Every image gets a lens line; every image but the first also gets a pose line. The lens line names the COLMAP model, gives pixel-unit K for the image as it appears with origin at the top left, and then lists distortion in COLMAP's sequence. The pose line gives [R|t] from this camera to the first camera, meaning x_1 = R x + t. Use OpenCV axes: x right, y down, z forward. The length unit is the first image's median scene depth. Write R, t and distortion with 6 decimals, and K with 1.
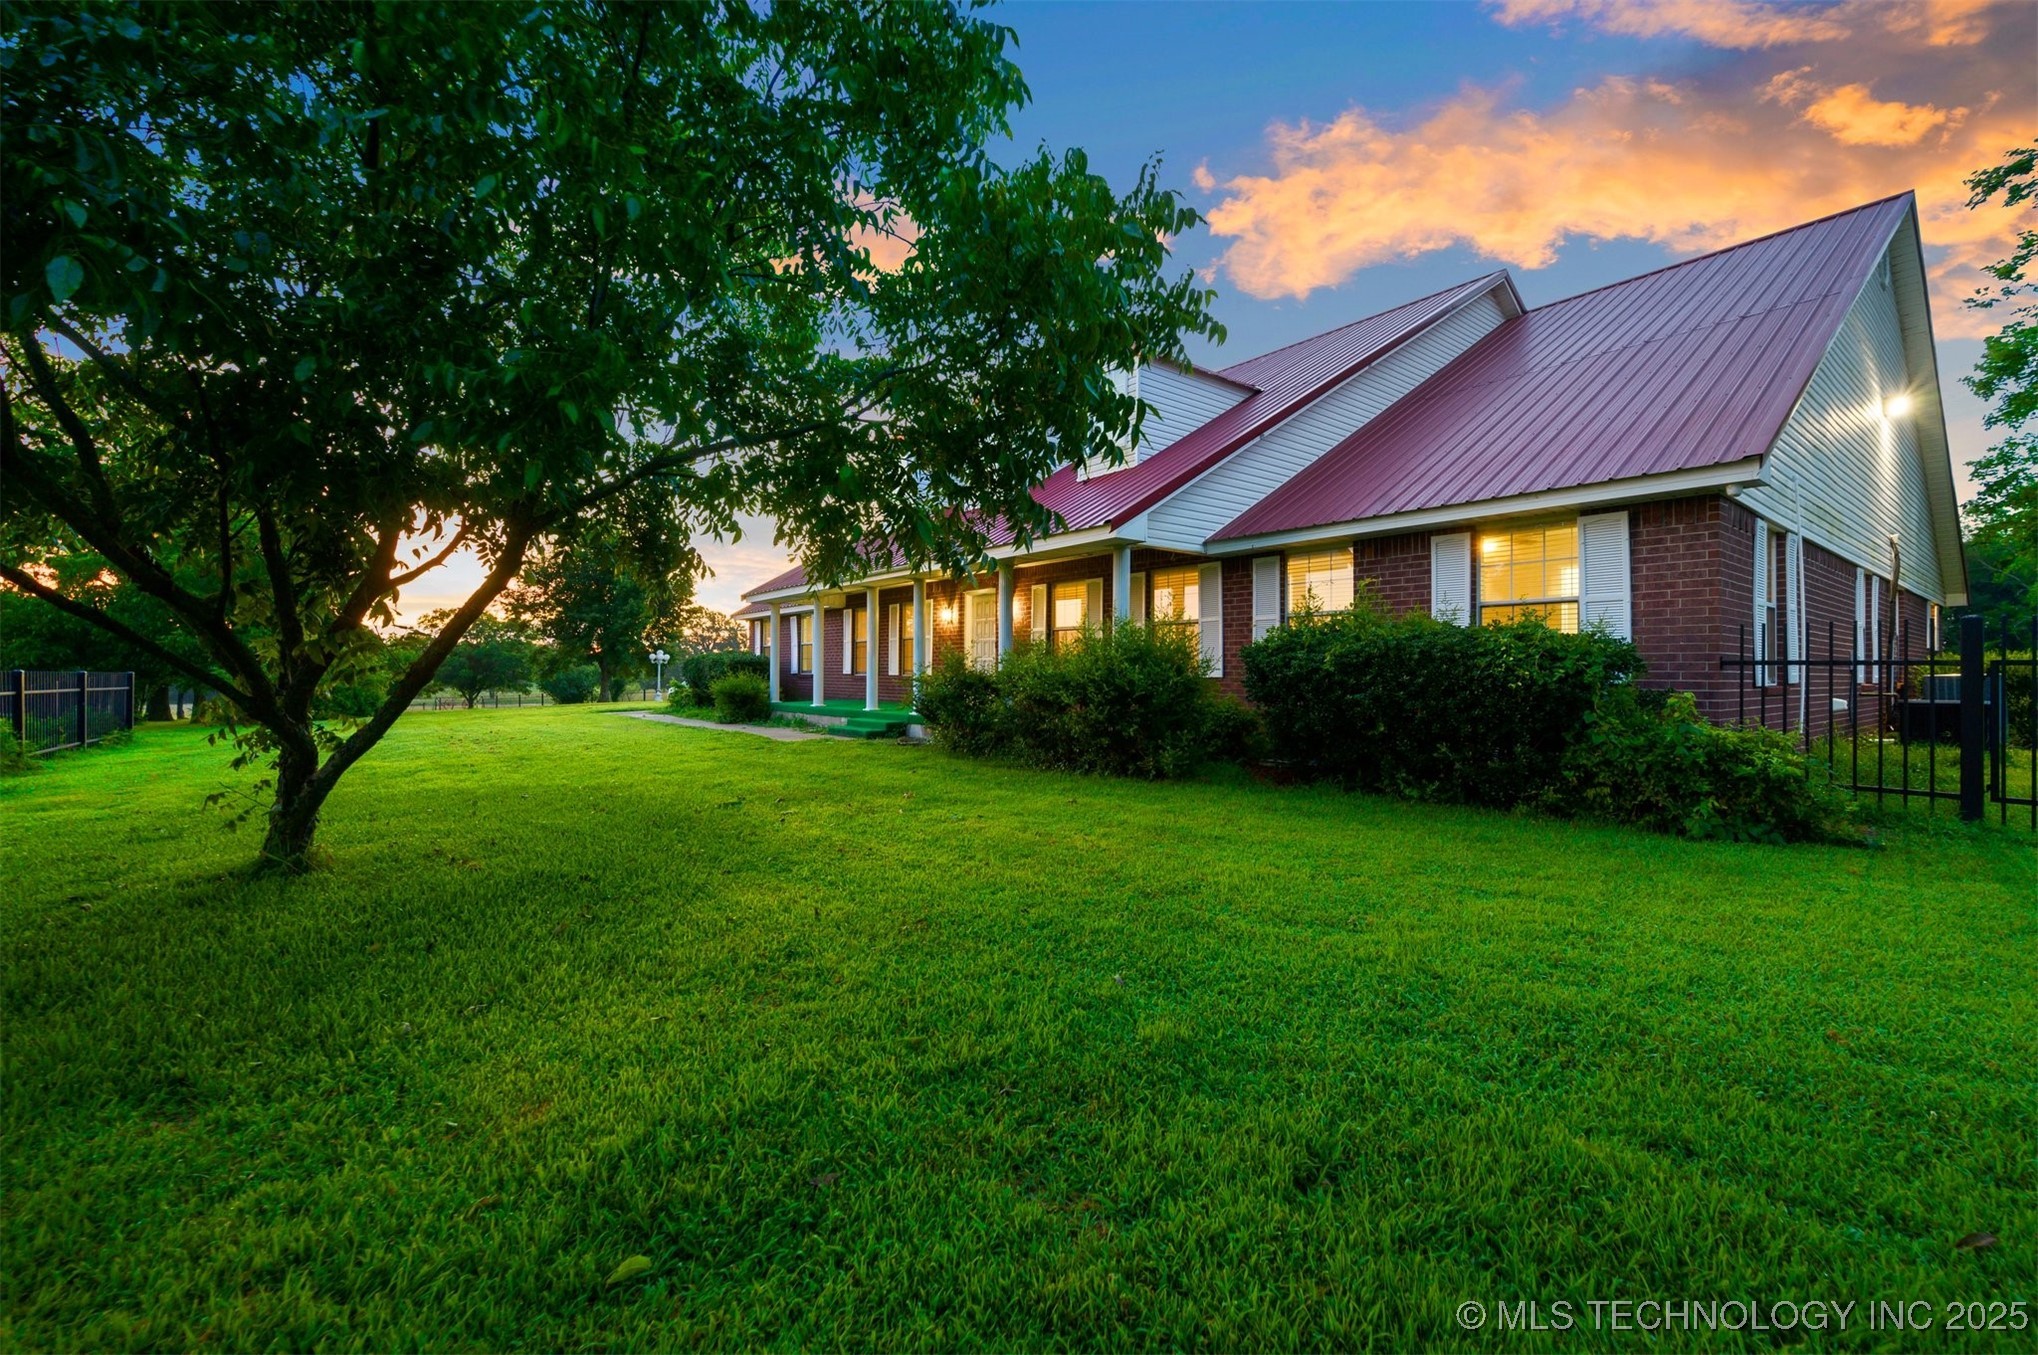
lens RADIAL K [[801.4, 0, 1008.8], [0, 801.4, 672.4], [0, 0, 1]] dist [0.000676, -0.000050]
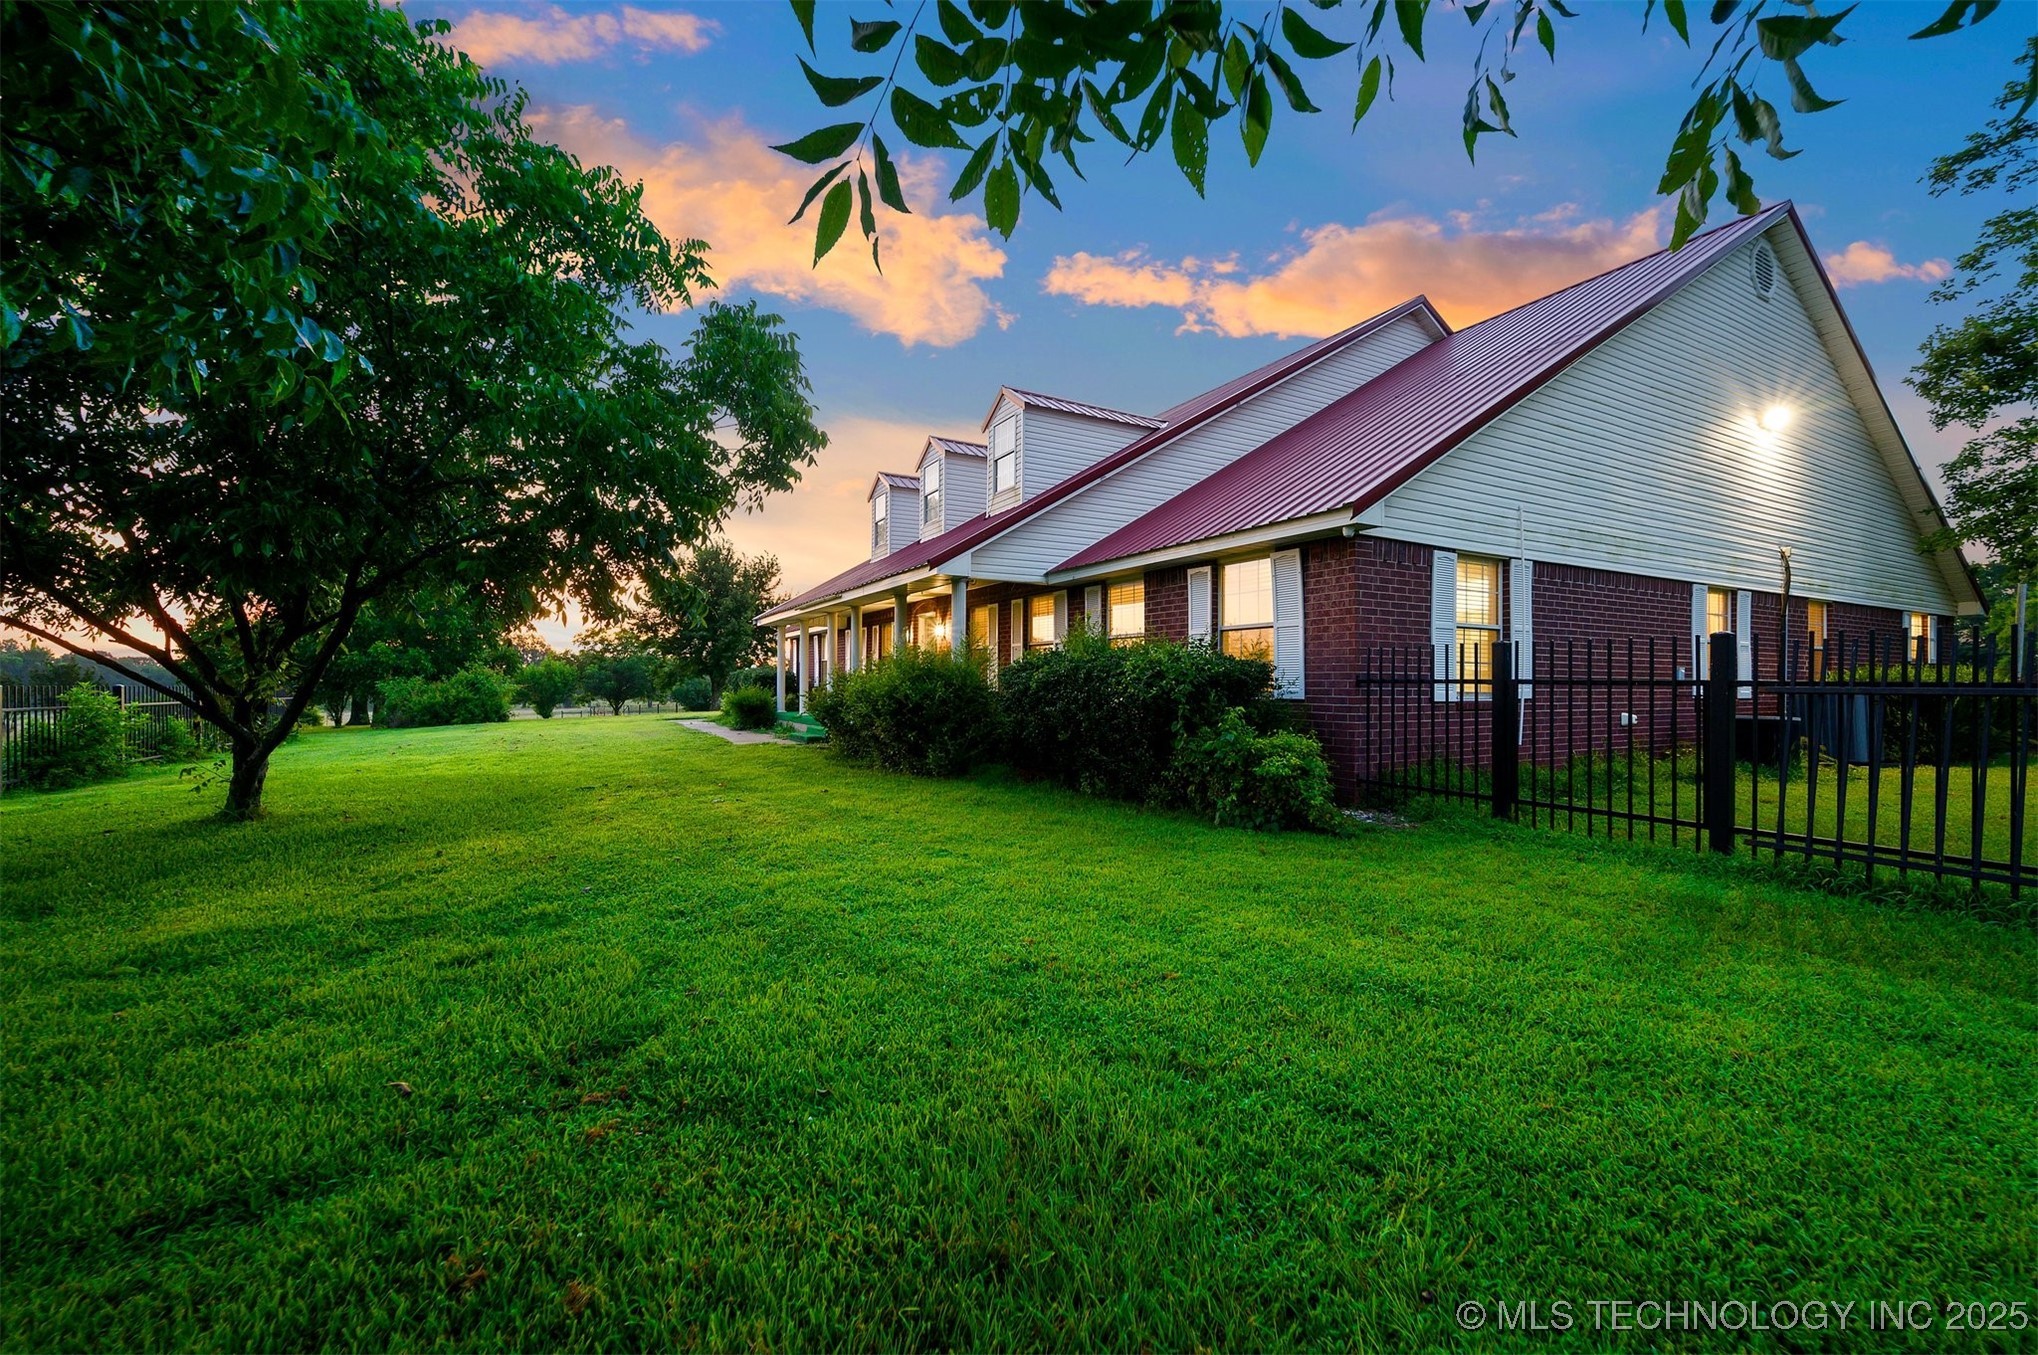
lens RADIAL K [[801.4, 0, 1021.6], [0, 801.4, 680.2], [0, 0, 1]] dist [0.000676, -0.000050]
pose [[0.988040, 0.000534, -0.154195, 0.442322], [-0.001218, 0.999990, -0.004338, -0.006255], [0.154191, 0.004474, 0.988031, -0.147888]]
